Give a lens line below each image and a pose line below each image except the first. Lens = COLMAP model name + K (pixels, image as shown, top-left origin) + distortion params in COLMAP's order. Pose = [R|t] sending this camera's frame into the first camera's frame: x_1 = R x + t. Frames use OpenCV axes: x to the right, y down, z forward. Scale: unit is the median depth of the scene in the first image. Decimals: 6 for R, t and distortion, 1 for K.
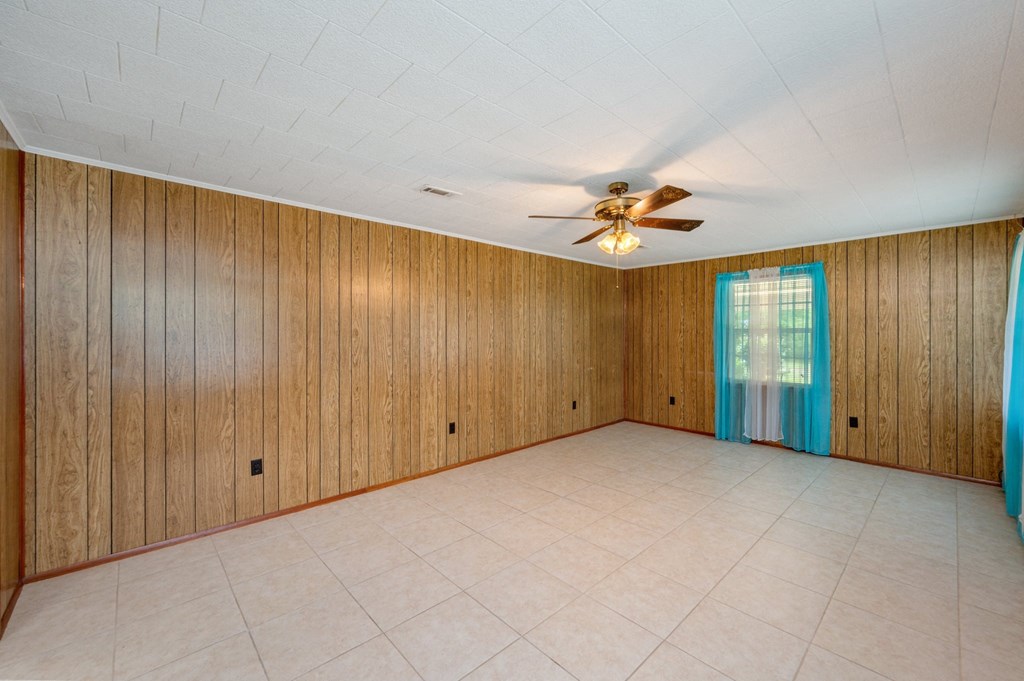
lens RADIAL K [[412.0, 0, 513.3], [0, 412.0, 334.5], [0, 0, 1]] dist [-0.000649, -0.000220]
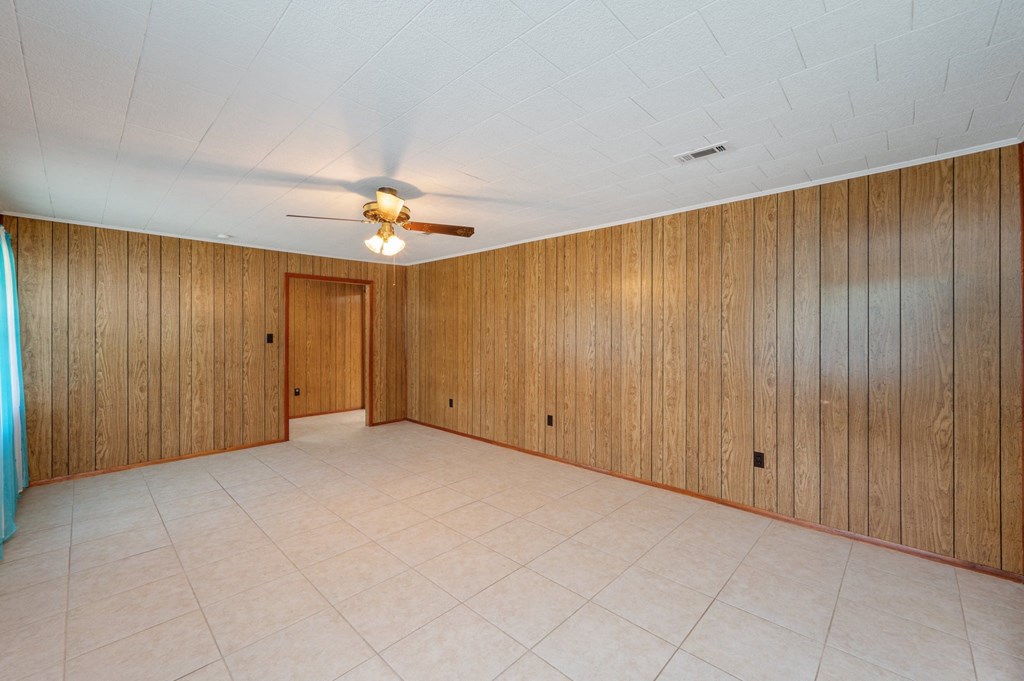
lens RADIAL K [[412.0, 0, 513.3], [0, 412.0, 334.5], [0, 0, 1]] dist [-0.000649, -0.000220]
pose [[0.061631, 0.008446, -0.998063, 0.883865], [0.000295, 0.999964, 0.008480, -0.000964], [0.998099, -0.000817, 0.061626, 0.833647]]
